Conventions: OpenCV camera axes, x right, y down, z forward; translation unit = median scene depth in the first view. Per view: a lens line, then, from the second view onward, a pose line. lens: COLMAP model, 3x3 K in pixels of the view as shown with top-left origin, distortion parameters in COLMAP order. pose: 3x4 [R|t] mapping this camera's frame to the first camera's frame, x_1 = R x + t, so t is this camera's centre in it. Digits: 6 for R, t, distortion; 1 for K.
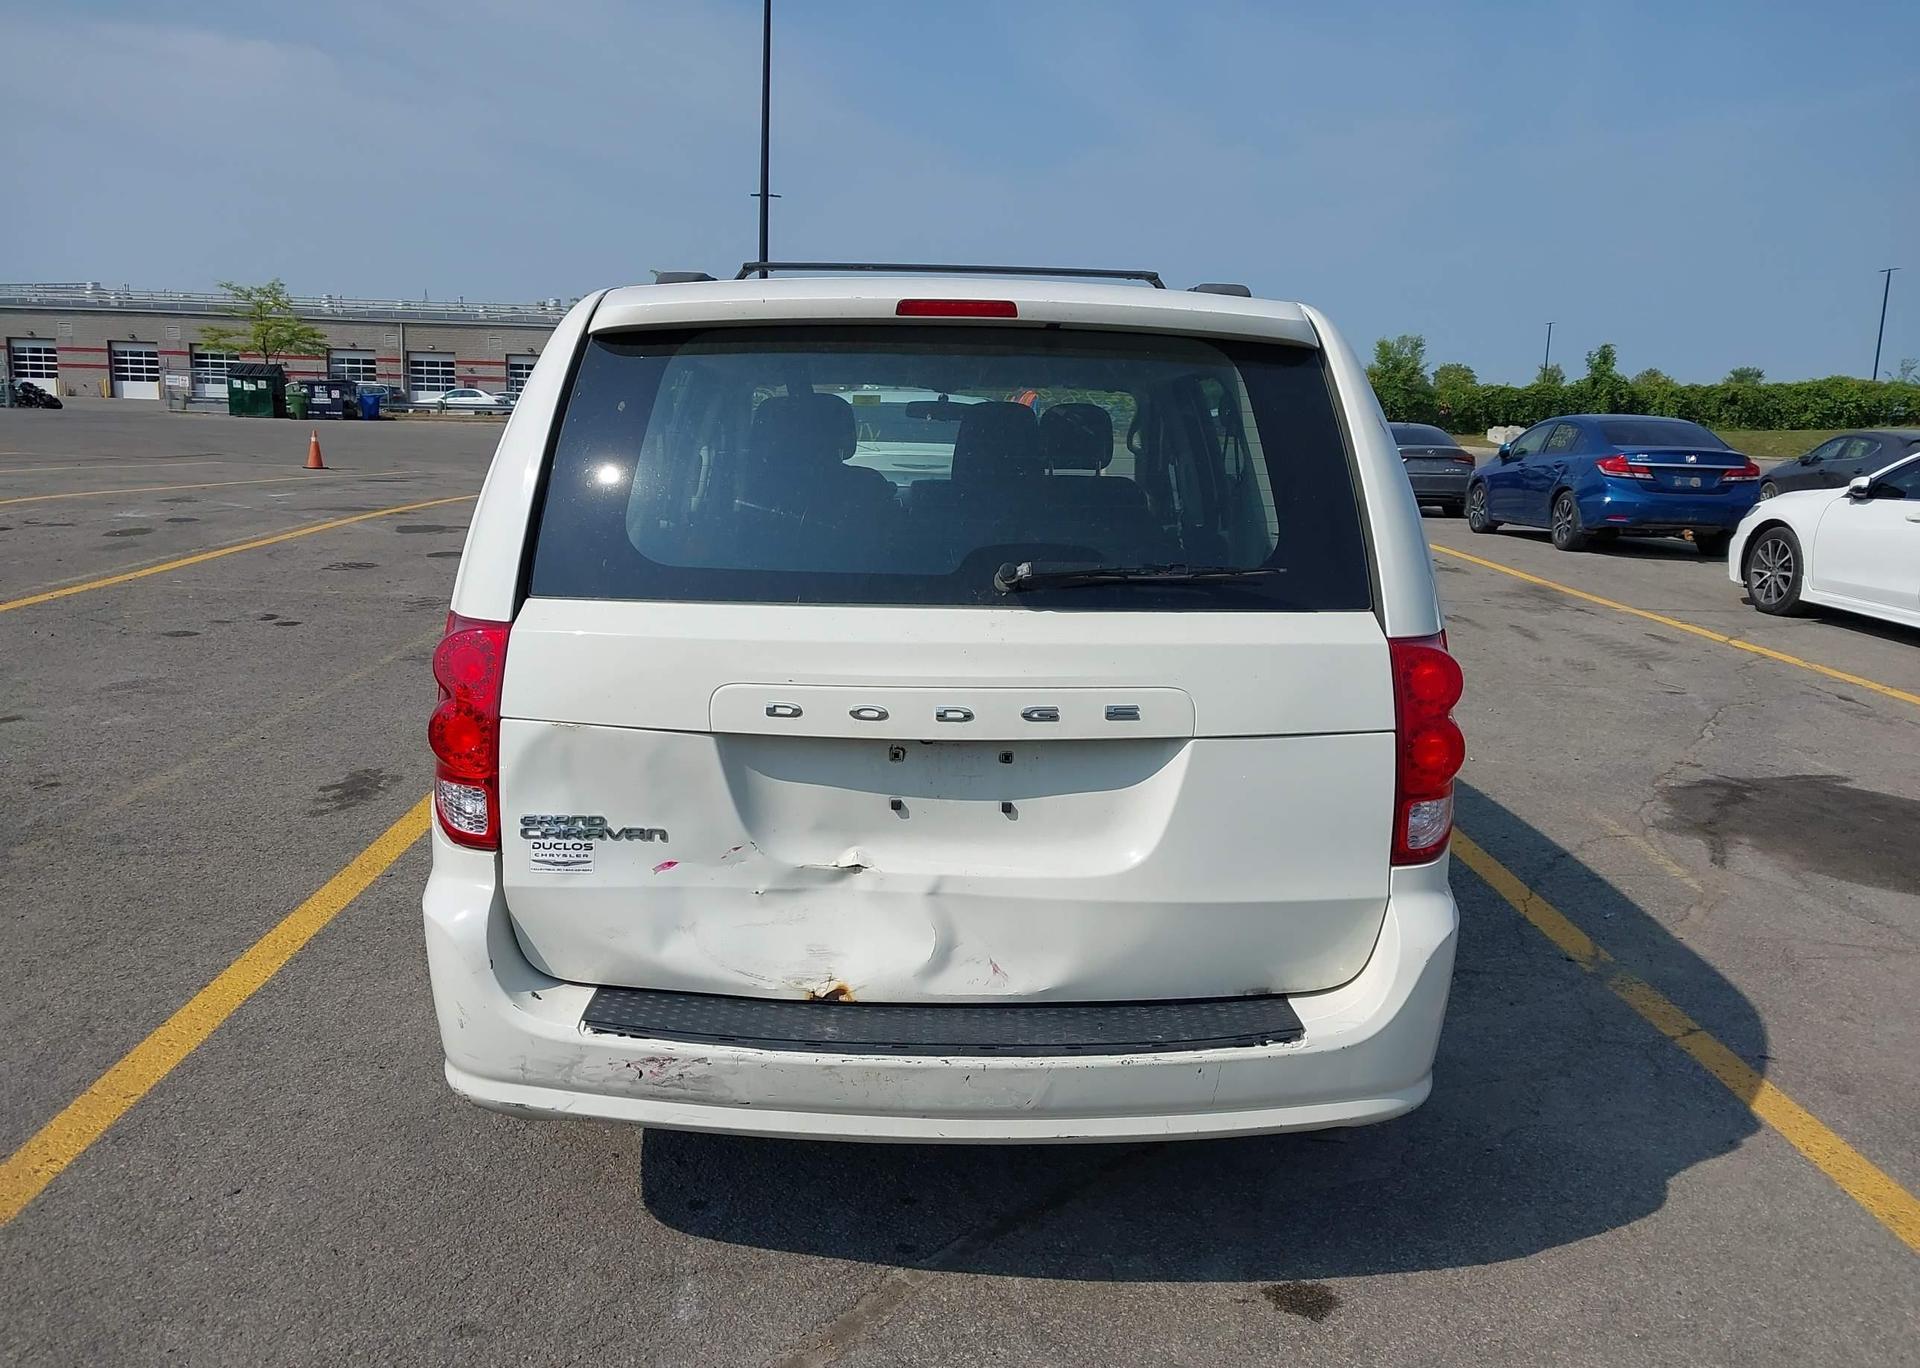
lens RADIAL K [[1509.7, 0, 952.7], [0, 1509.7, 671.9], [0, 0, 1]] dist [0.021629, -0.031076]
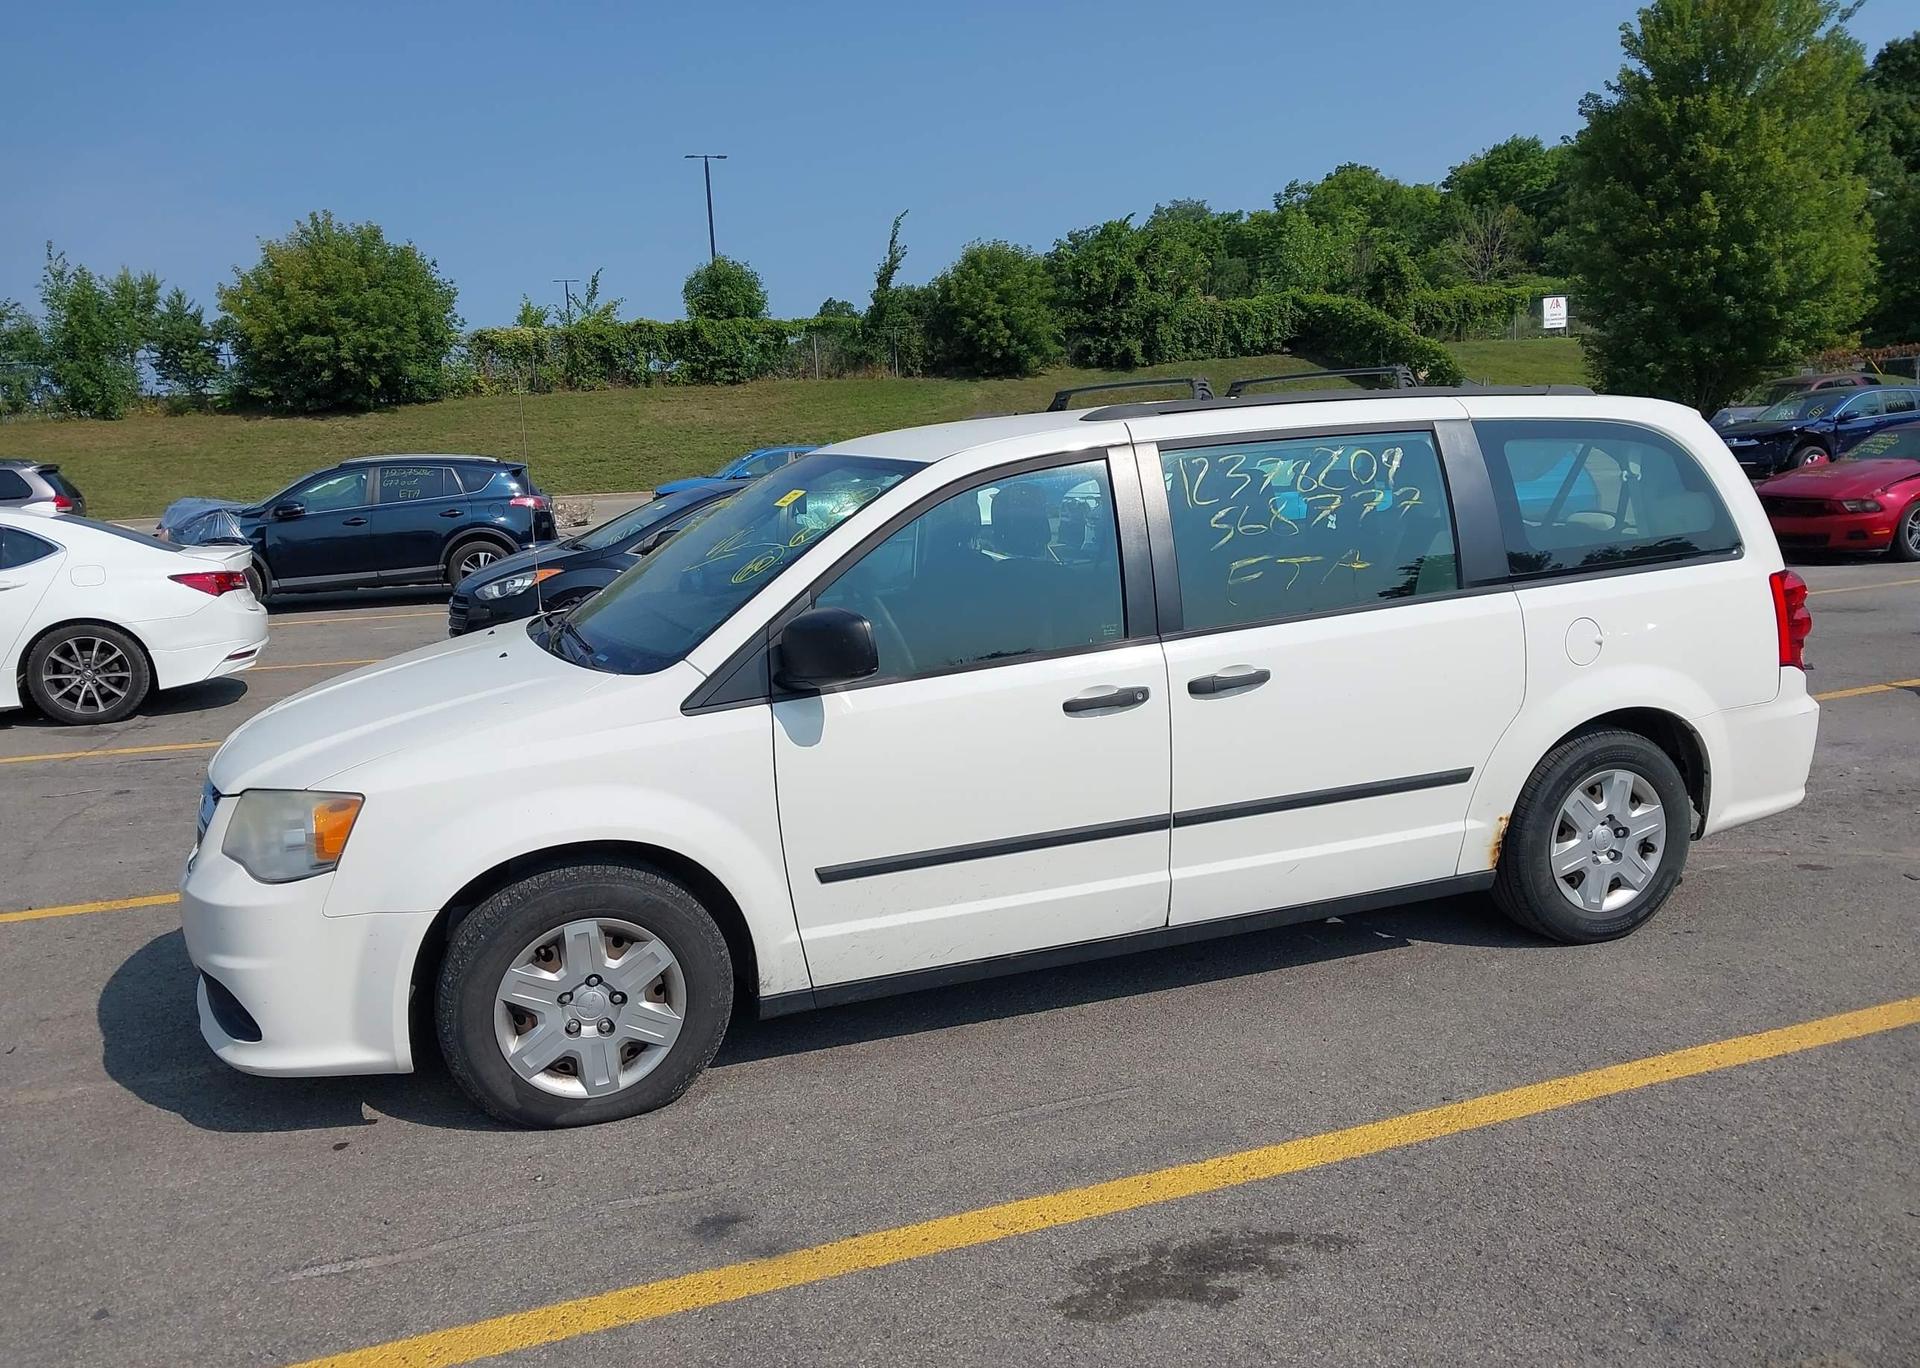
lens RADIAL K [[1509.7, 0, 958.1], [0, 1509.7, 702.5], [0, 0, 1]] dist [0.021629, -0.031076]
pose [[-0.331169, -0.174262, 0.927340, -0.298659], [0.194782, 0.949004, 0.247893, -0.092753], [-0.923248, 0.262723, -0.280337, 0.426381]]
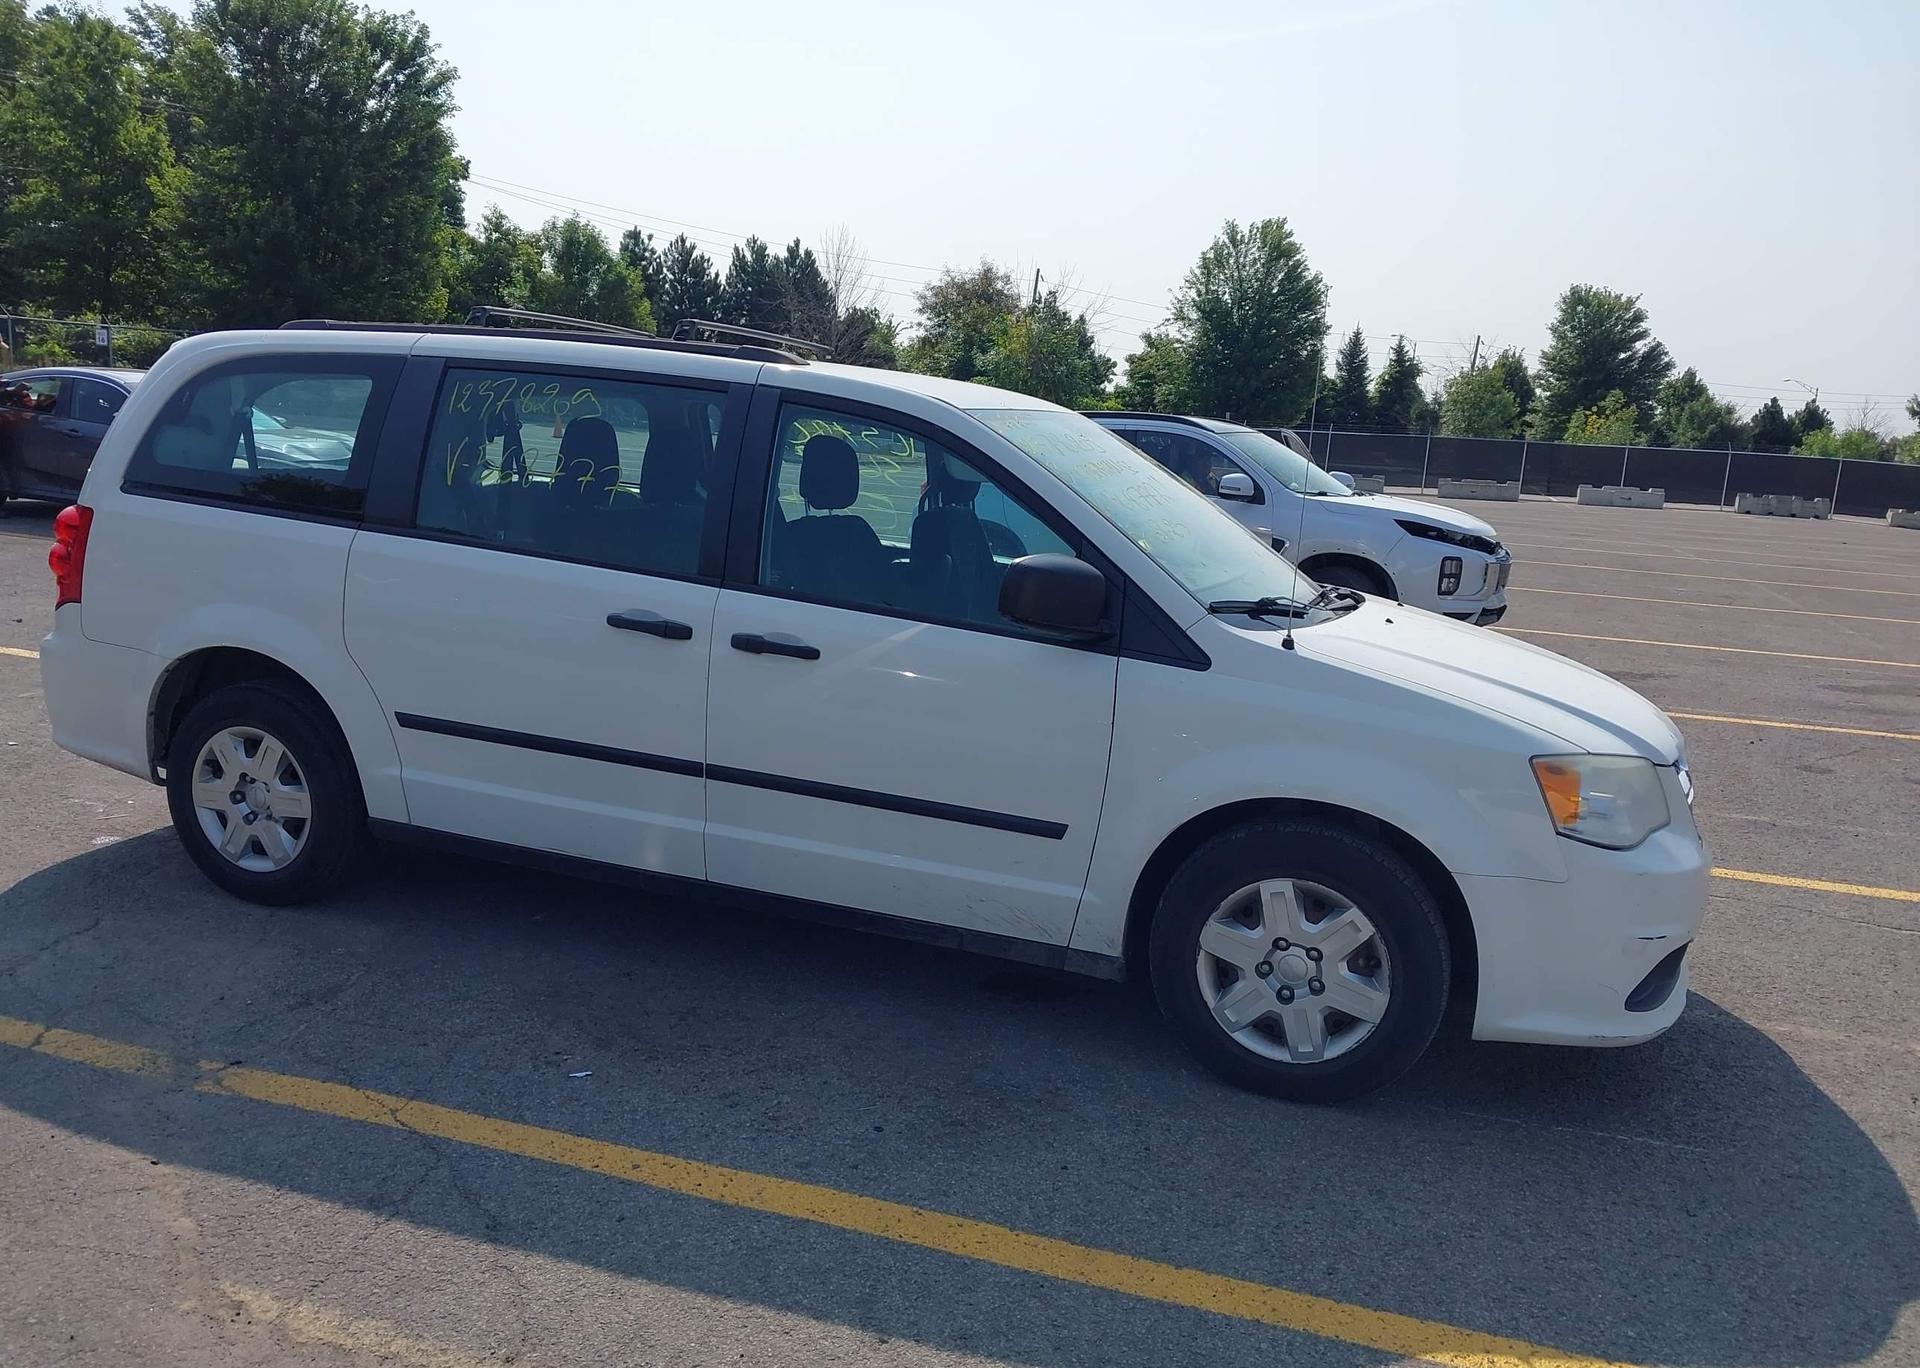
lens RADIAL K [[1509.7, 0, 958.5], [0, 1509.7, 675.5], [0, 0, 1]] dist [0.021629, -0.031076]
pose [[-0.332938, 0.104514, -0.937139, 0.289099], [-0.238879, 0.952071, 0.191046, -0.073052], [0.912189, 0.287469, -0.292015, 0.434189]]
